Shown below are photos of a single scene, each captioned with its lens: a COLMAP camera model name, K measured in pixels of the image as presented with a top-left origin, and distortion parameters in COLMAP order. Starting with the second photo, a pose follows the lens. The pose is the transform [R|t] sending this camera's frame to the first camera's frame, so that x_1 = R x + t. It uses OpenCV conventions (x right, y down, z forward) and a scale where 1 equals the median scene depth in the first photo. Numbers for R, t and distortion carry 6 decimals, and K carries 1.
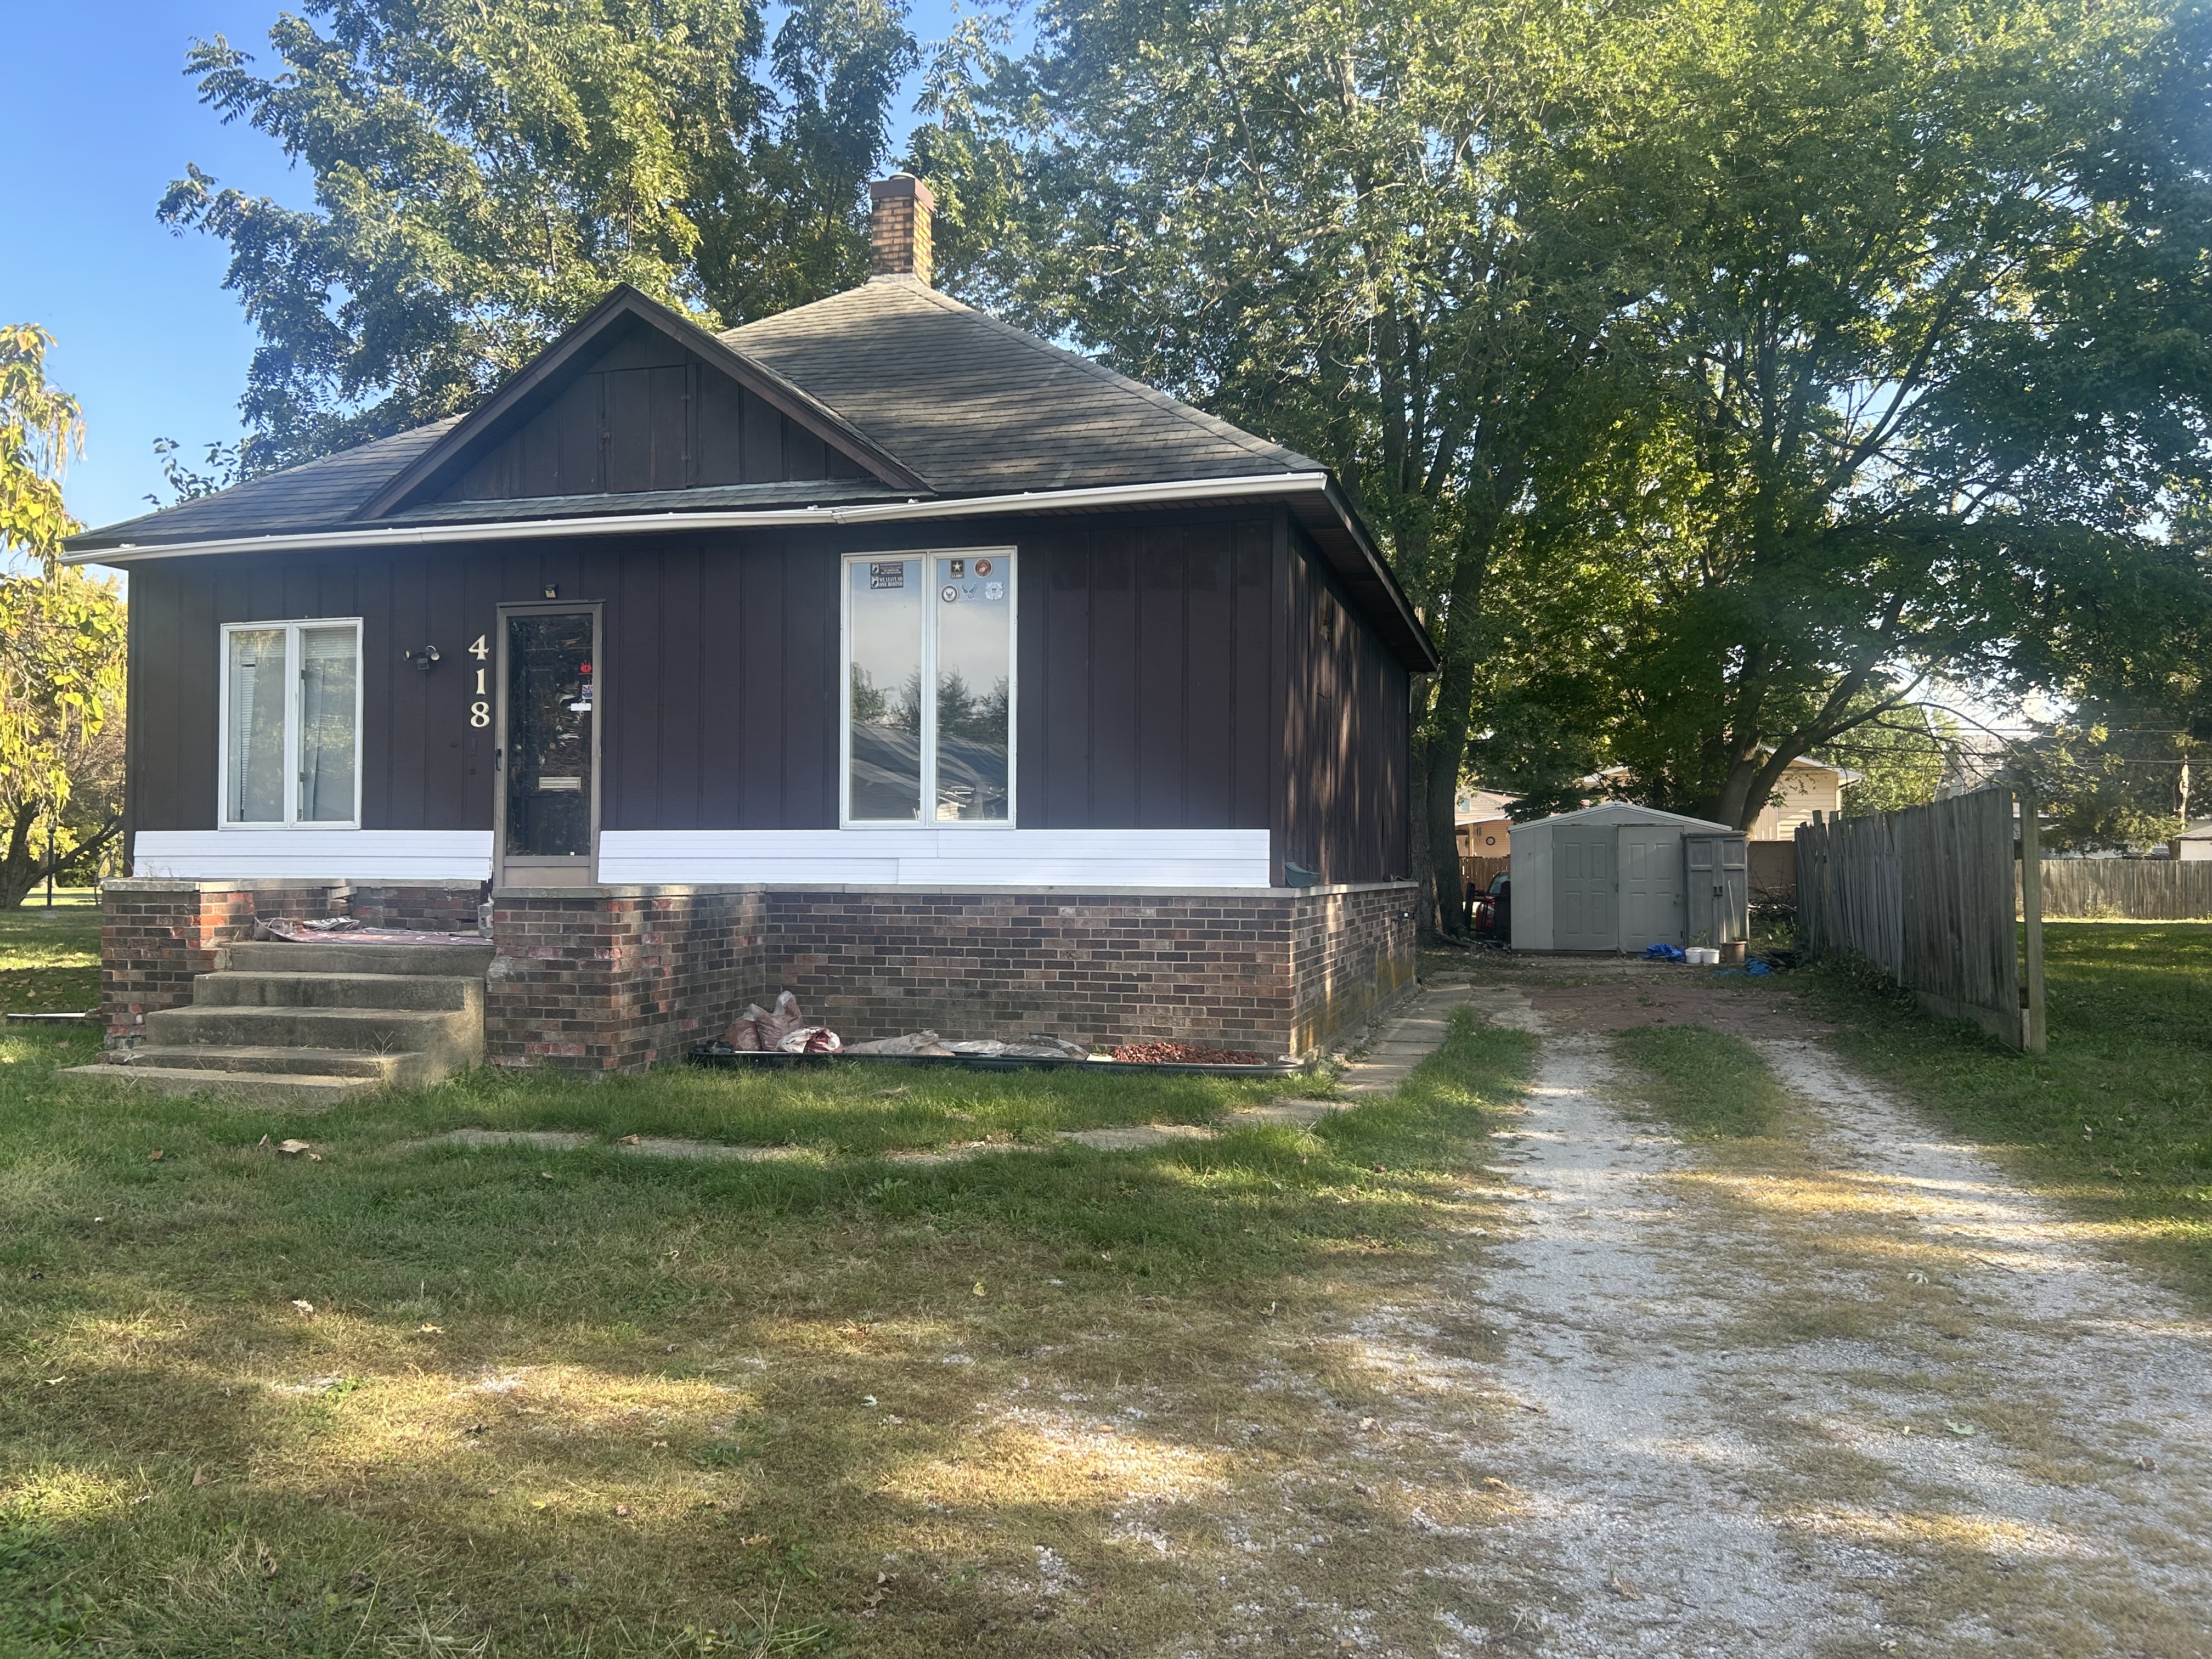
lens RADIAL K [[1669.7, 0, 1130.2], [0, 1669.7, 828.9], [0, 0, 1]] dist [0.067765, -0.074667]
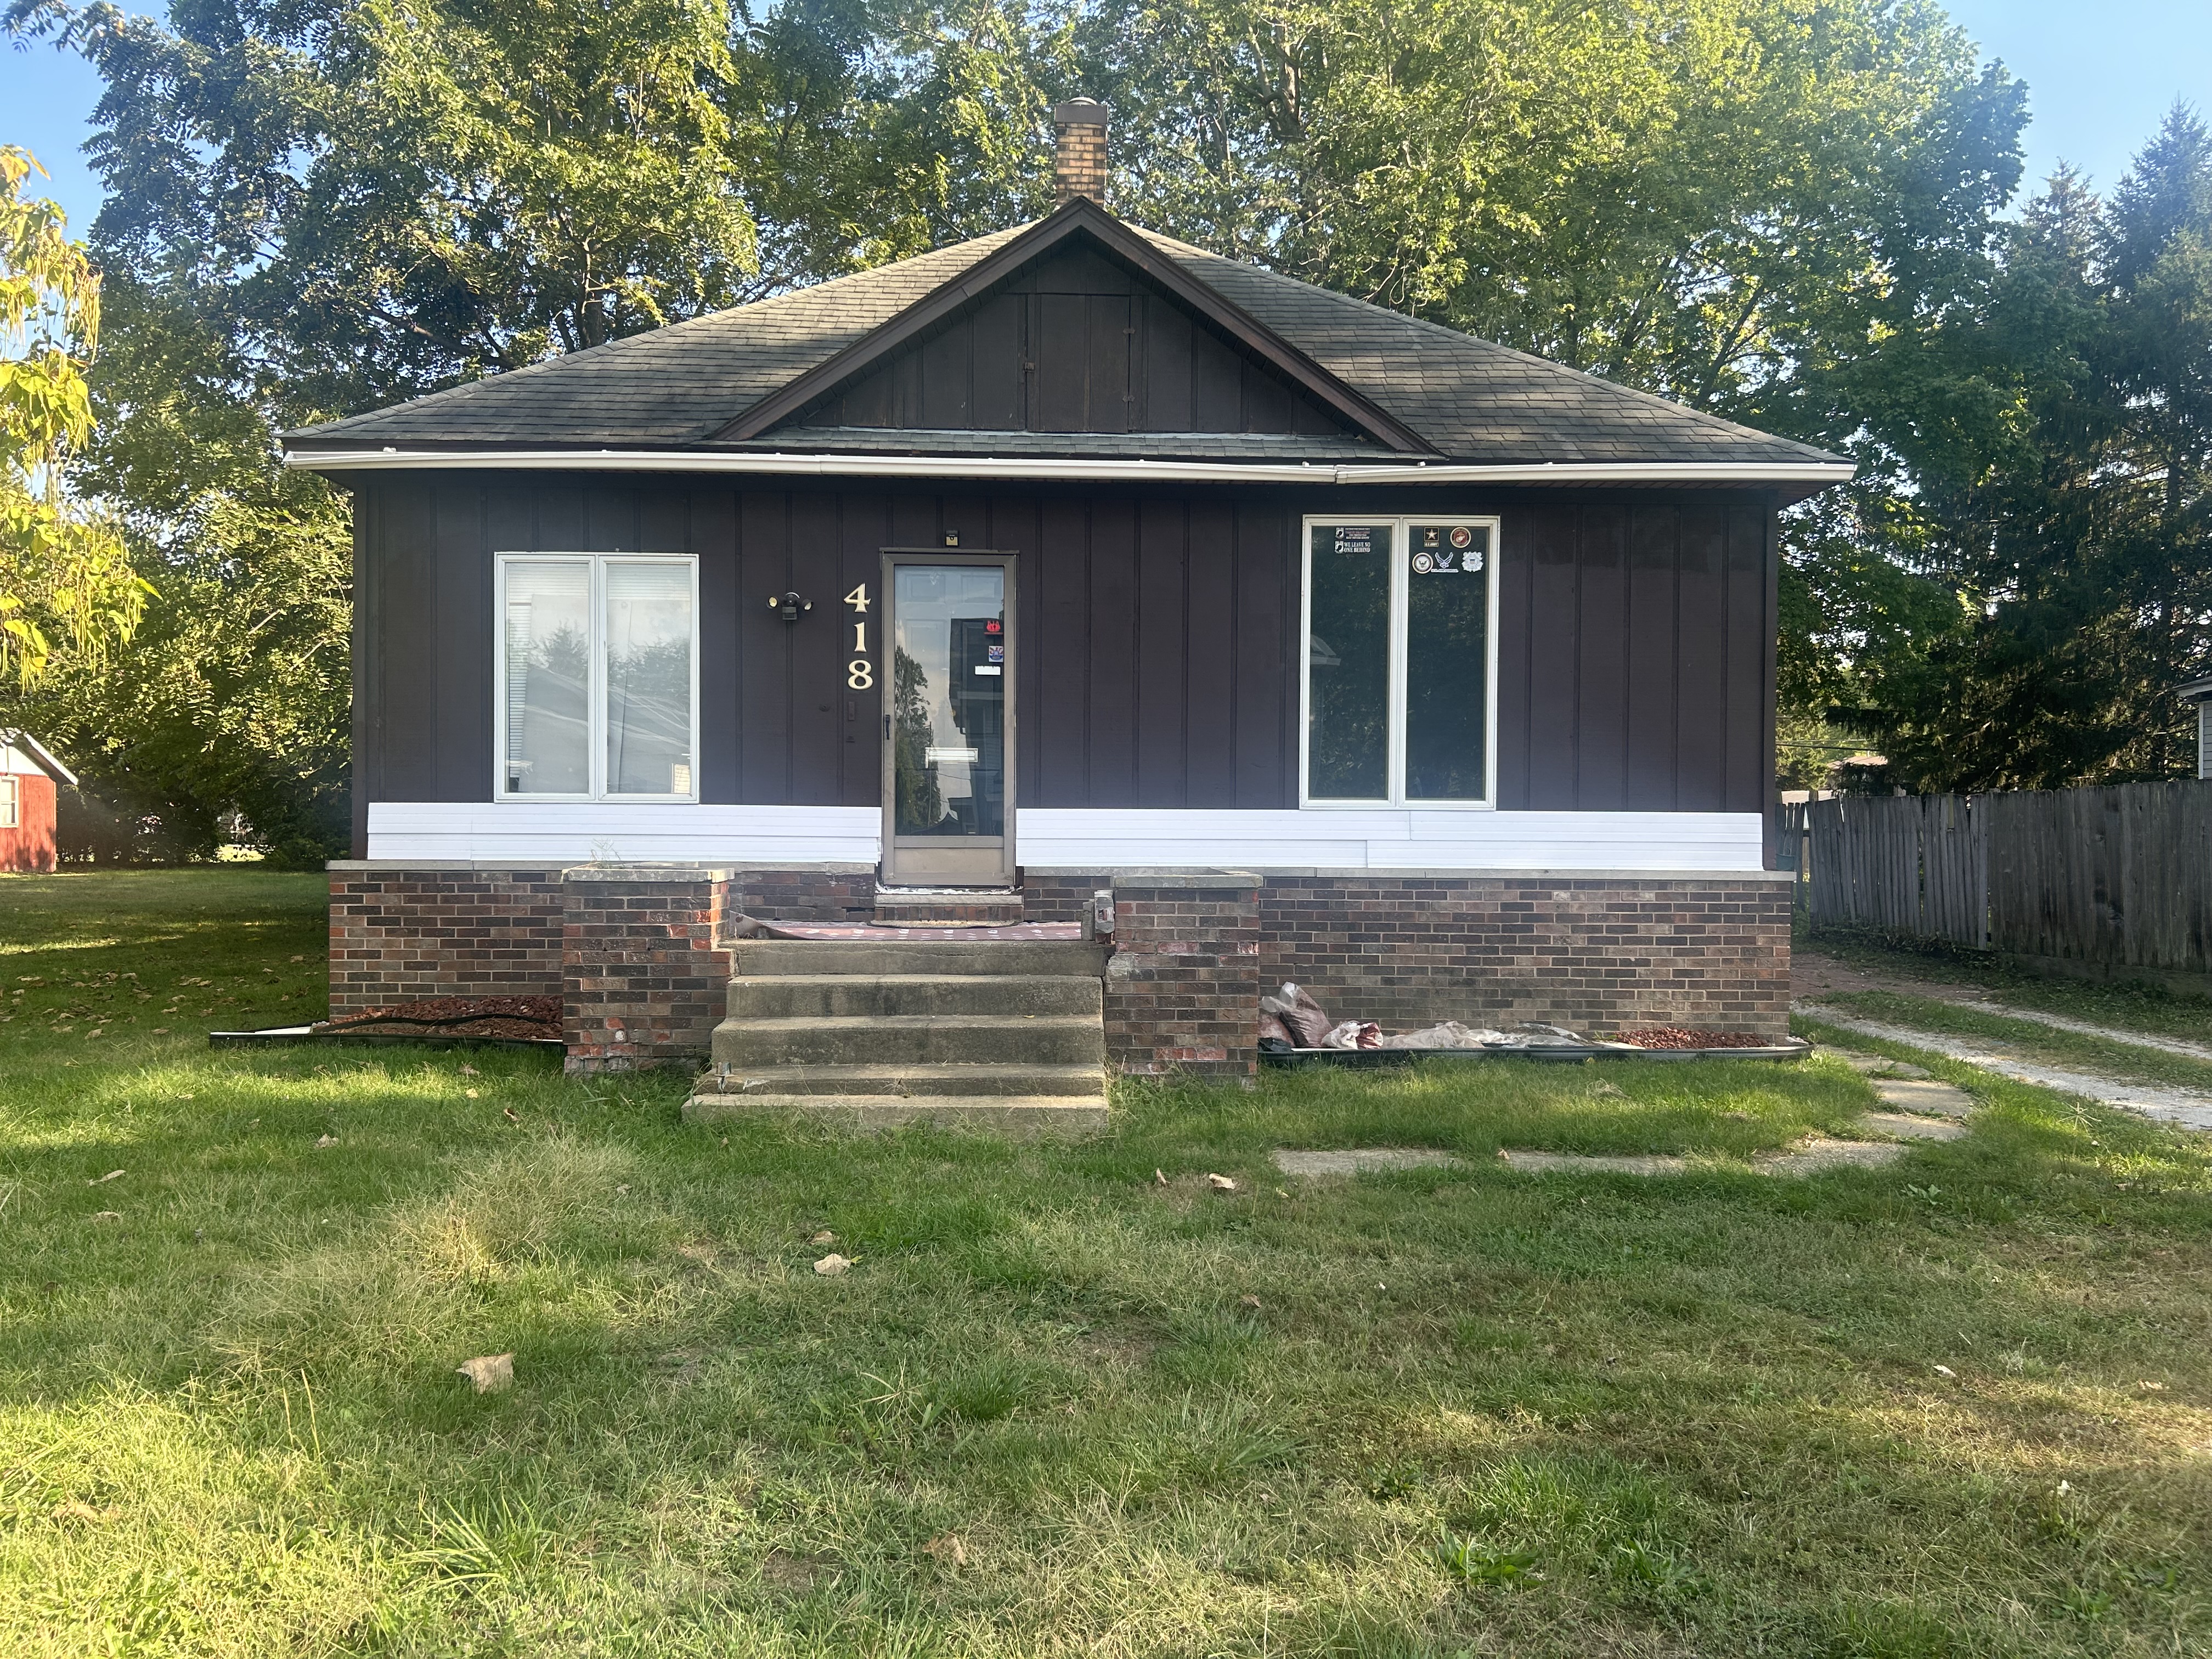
lens RADIAL K [[1669.7, 0, 1111.6], [0, 1669.7, 827.8], [0, 0, 1]] dist [0.067765, -0.074667]
pose [[0.953386, 0.002989, 0.301739, -0.586817], [-0.009427, 0.999758, 0.019880, -0.007453], [-0.301607, -0.021798, 0.953183, 0.145291]]
